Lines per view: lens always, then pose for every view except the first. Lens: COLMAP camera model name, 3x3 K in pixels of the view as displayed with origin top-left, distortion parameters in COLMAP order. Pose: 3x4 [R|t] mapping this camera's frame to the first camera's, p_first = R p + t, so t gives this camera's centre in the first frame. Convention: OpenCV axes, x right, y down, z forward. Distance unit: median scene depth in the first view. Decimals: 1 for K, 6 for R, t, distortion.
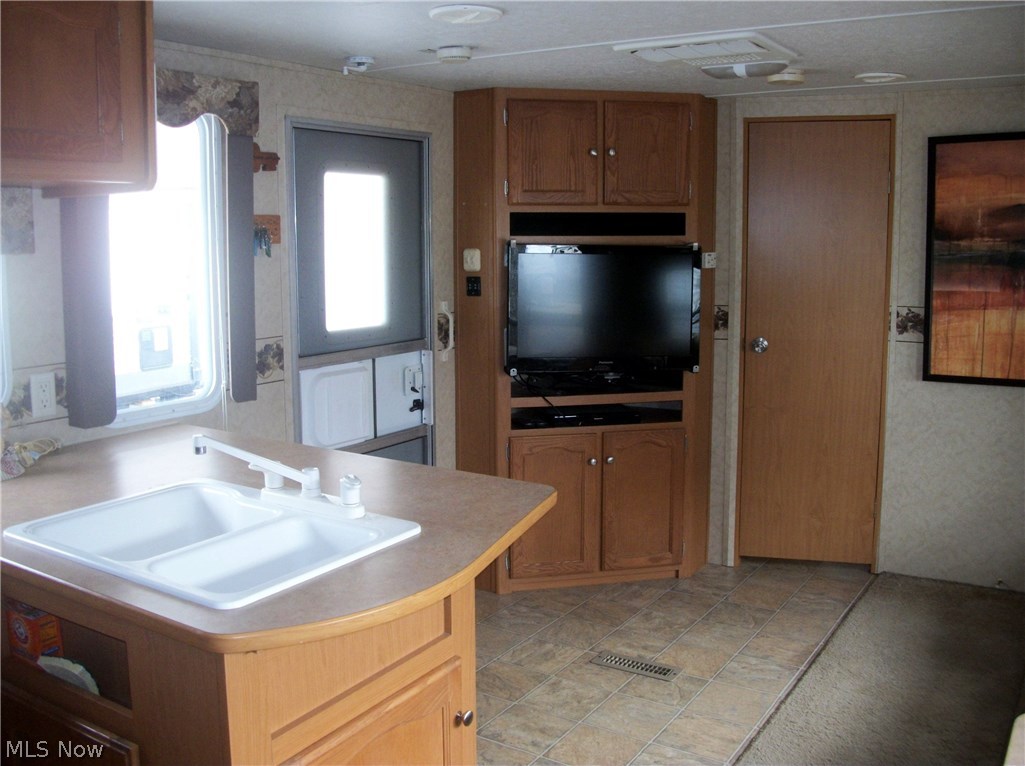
lens RADIAL K [[972.3, 0, 514.4], [0, 972.3, 355.4], [0, 0, 1]] dist [-0.129588, 0.031001]
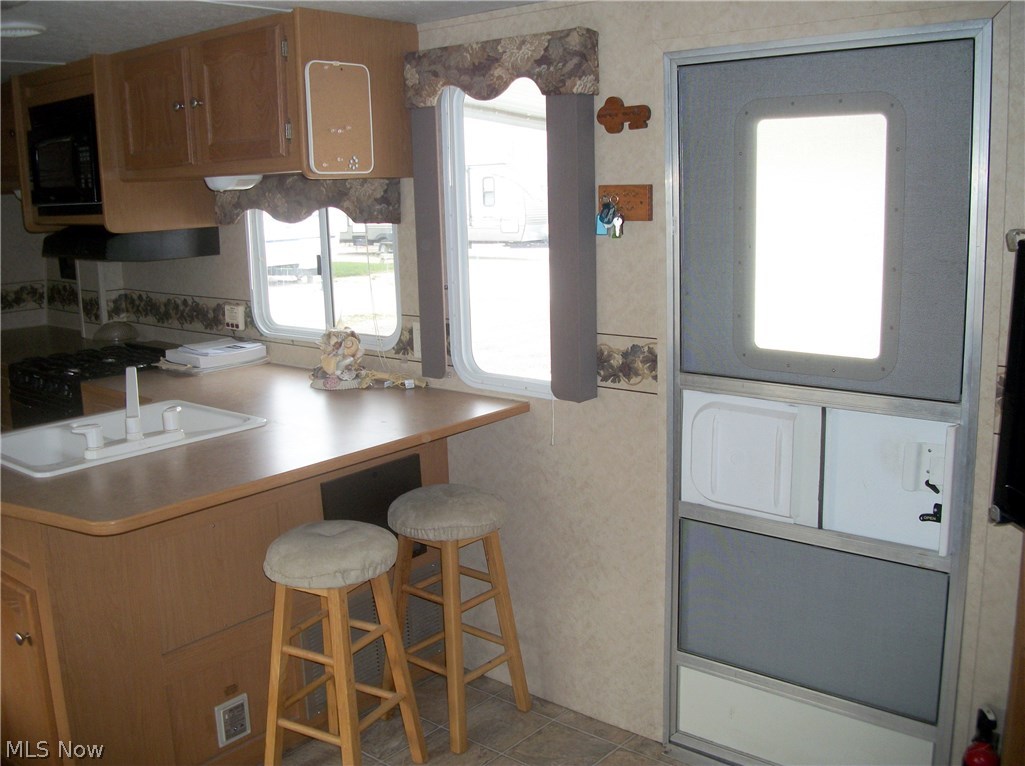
lens RADIAL K [[972.3, 0, 514.4], [0, 972.3, 355.4], [0, 0, 1]] dist [-0.129588, 0.031001]
pose [[-0.115680, 0.169050, -0.978795, 0.566528], [-0.104874, 0.977824, 0.181277, -0.142308], [0.987735, 0.123620, -0.095386, 0.994734]]
